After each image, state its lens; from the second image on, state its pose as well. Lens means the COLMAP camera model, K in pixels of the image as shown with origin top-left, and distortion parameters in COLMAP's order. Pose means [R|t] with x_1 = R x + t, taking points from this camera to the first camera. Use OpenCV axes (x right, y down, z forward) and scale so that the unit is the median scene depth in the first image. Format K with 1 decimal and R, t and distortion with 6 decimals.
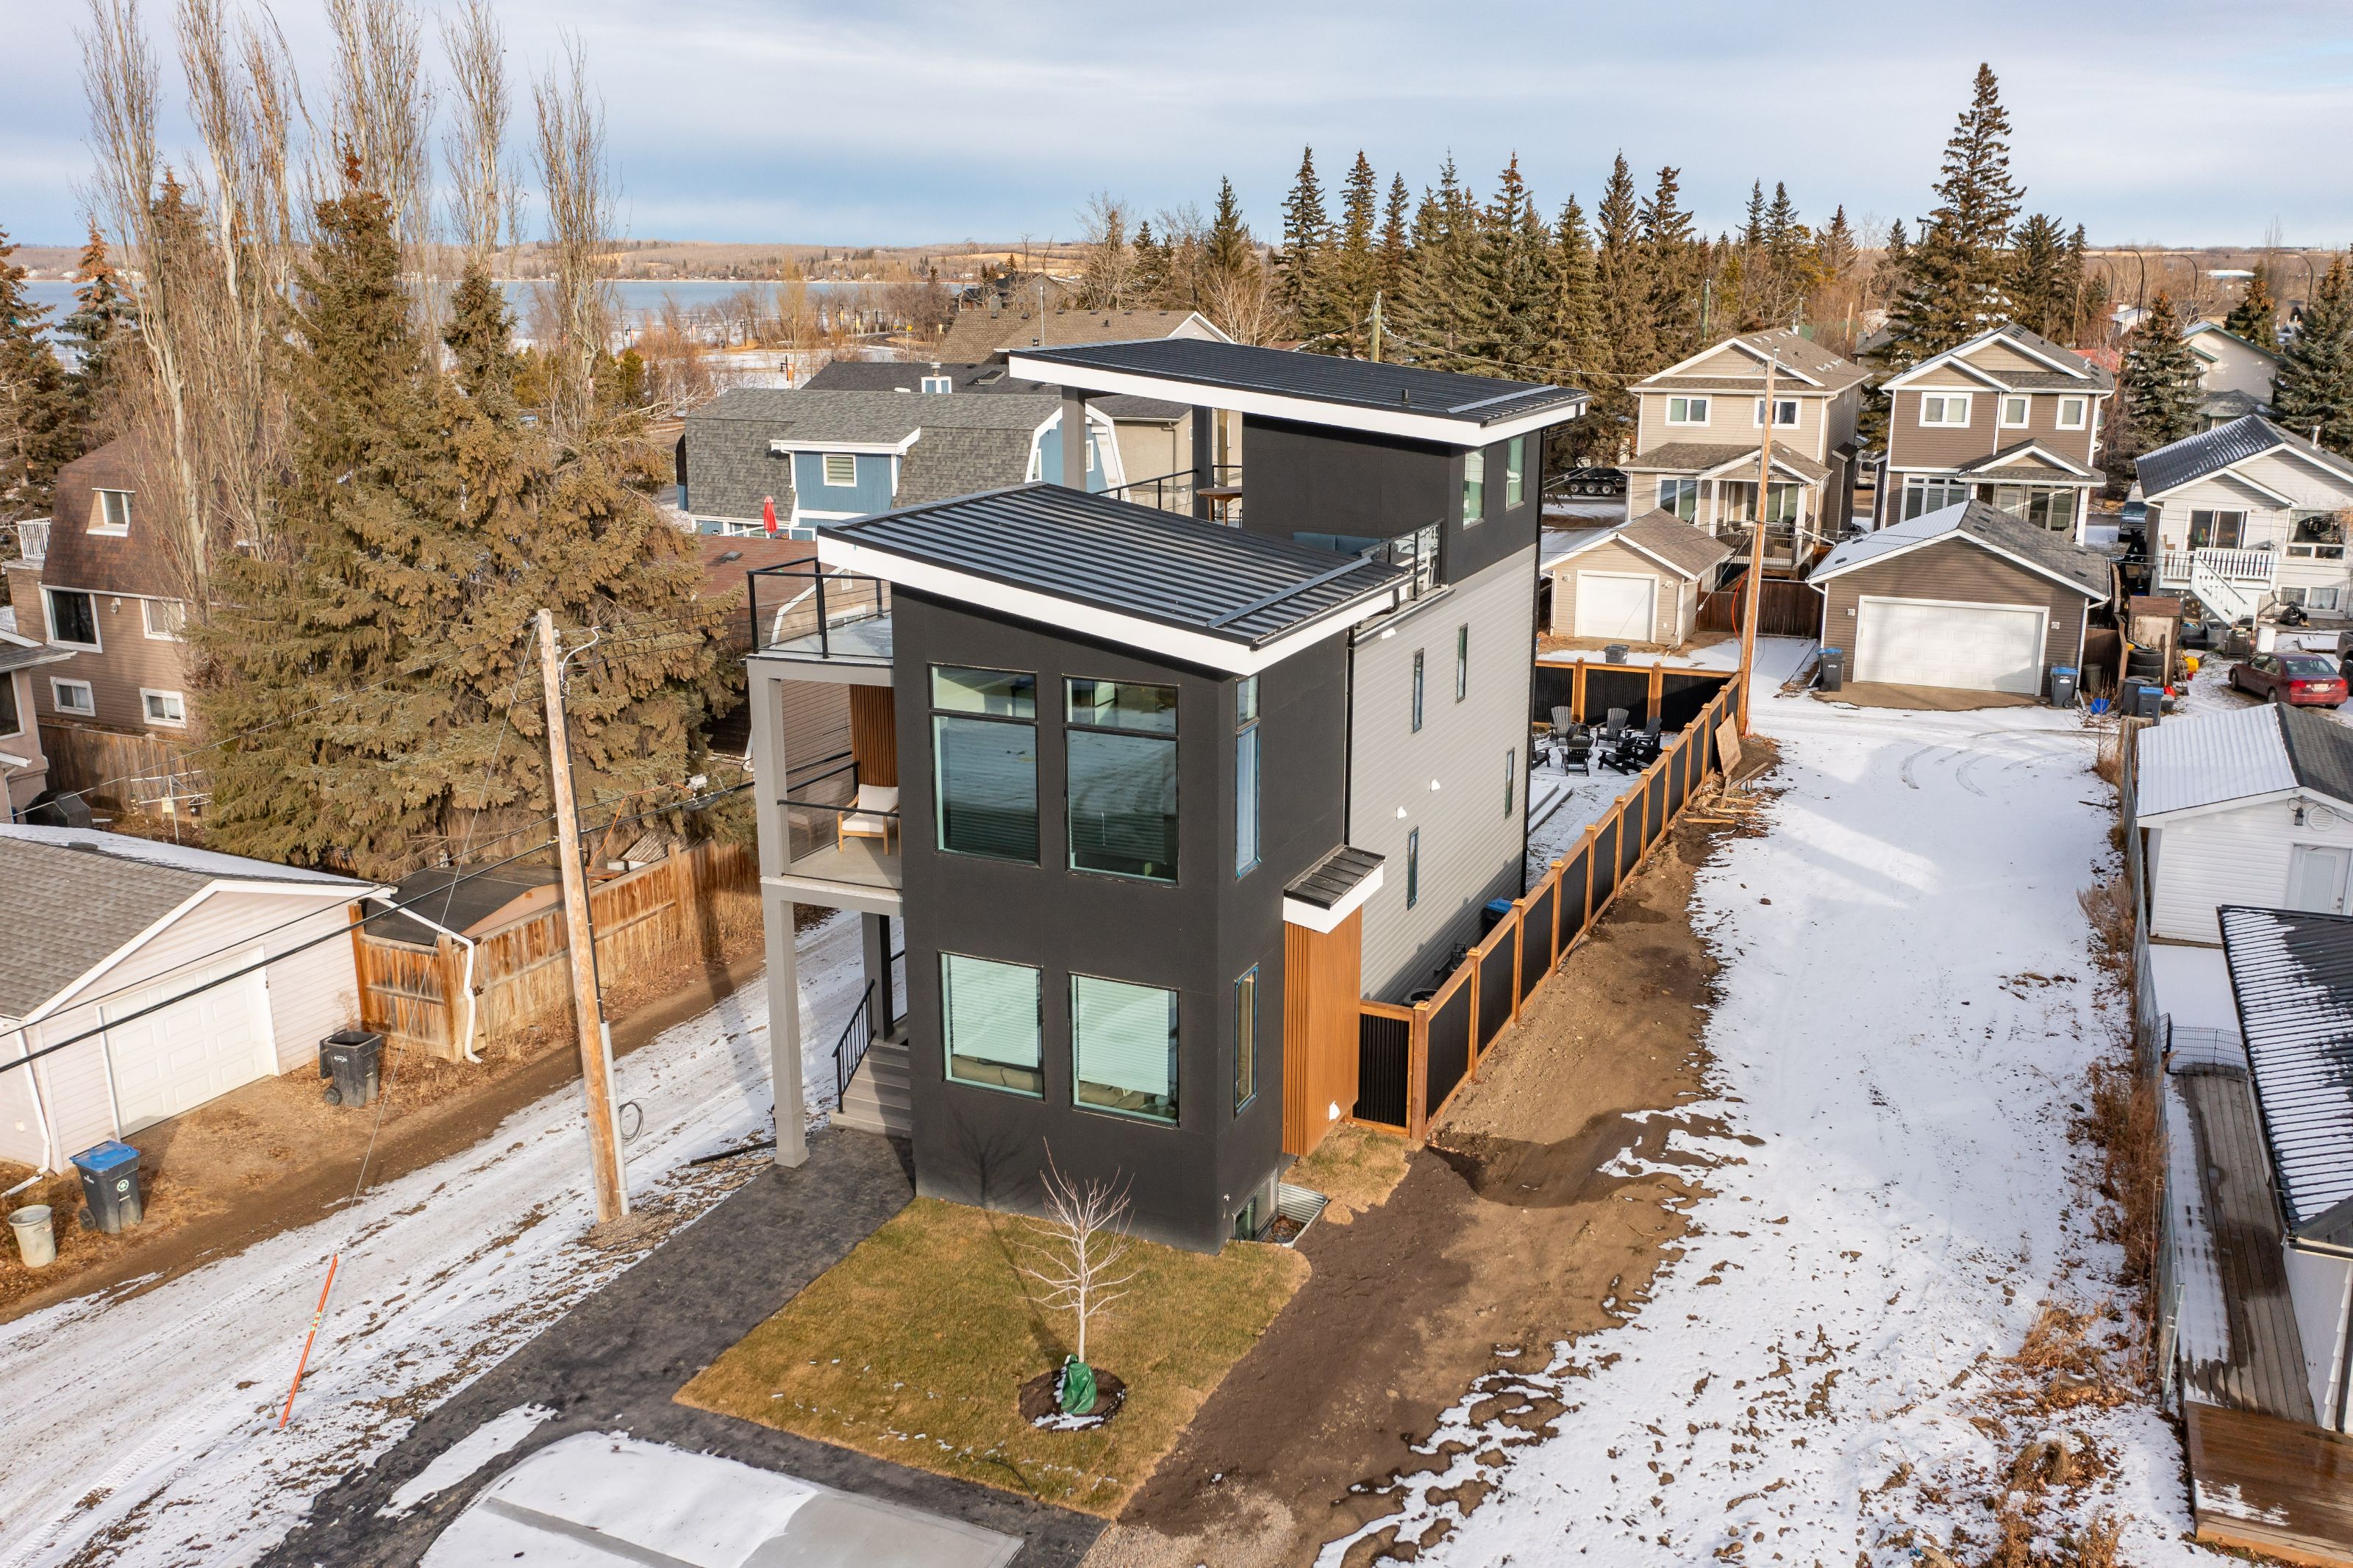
lens RADIAL K [[1926.1, 0, 1176.5], [0, 1926.1, 784.0], [0, 0, 1]] dist [-0.003951, 0.001832]
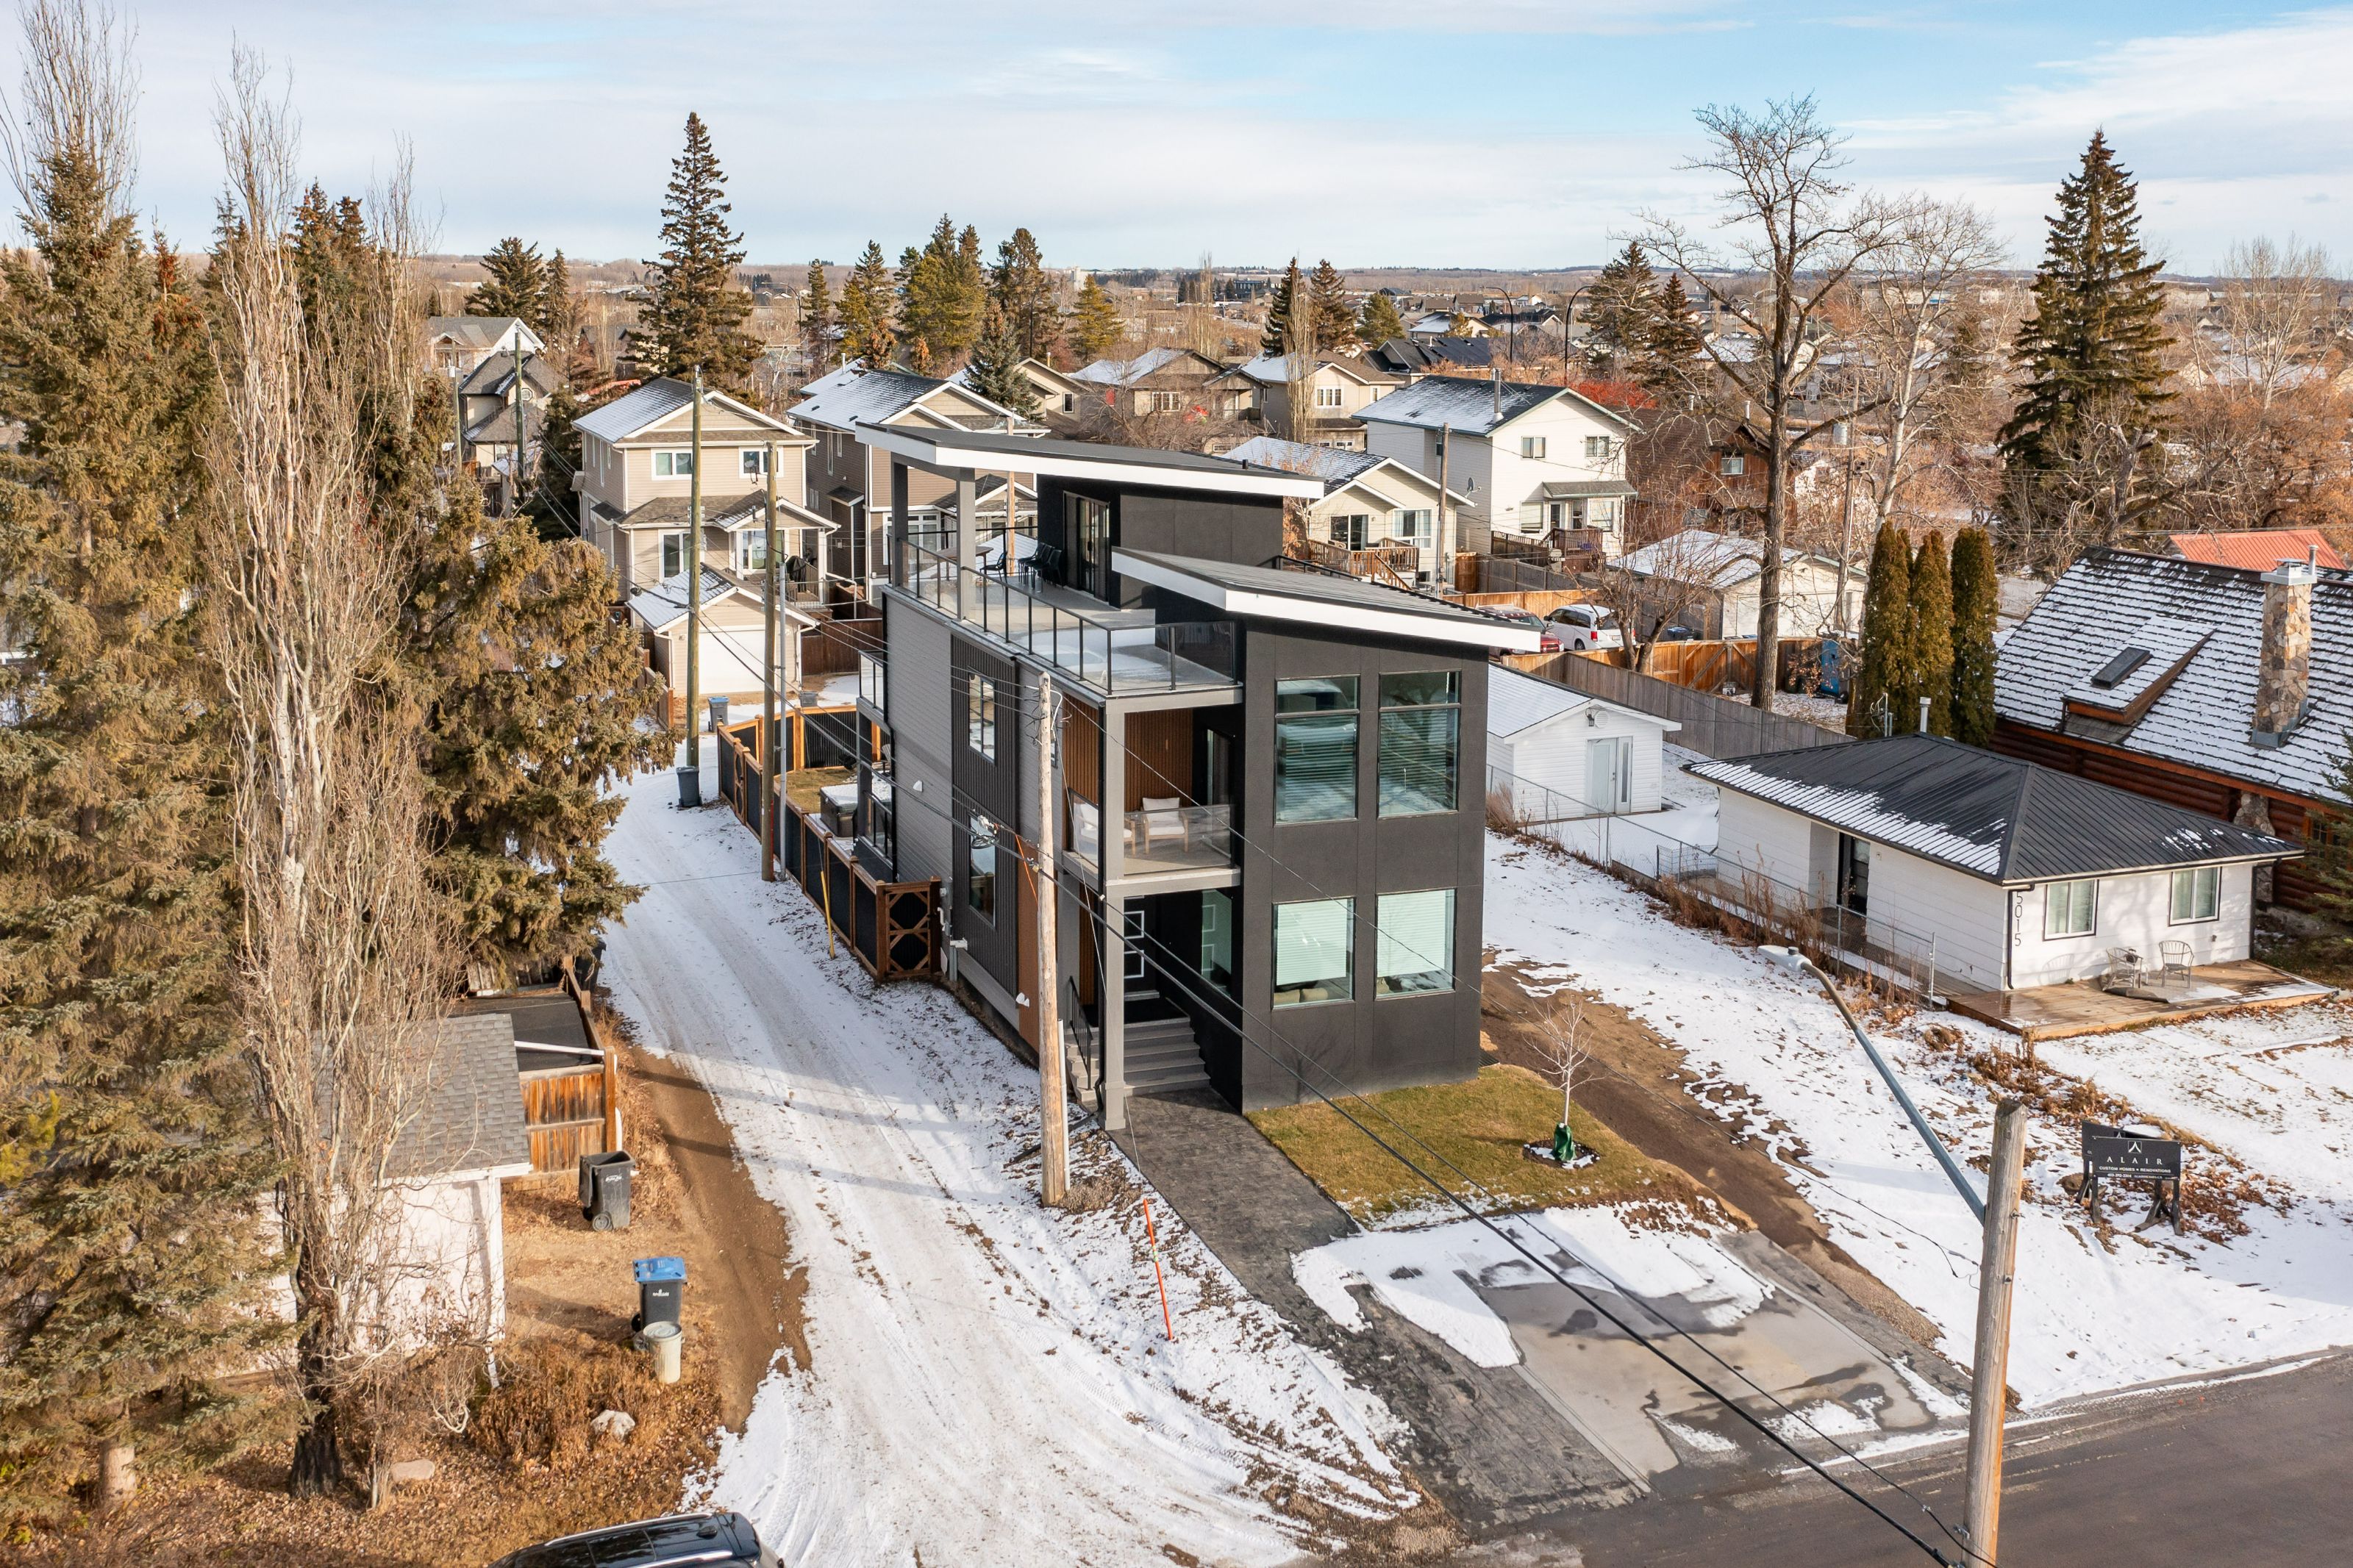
lens RADIAL K [[2408.0, 0, 1201.1], [0, 2408.0, 586.0], [0, 0, 1]] dist [0.007108, 0.009333]
pose [[0.706334, -0.080365, 0.703302, -1.126380], [0.173422, 0.982903, -0.061856, -0.026610], [-0.686306, 0.165660, 0.708195, -0.127218]]
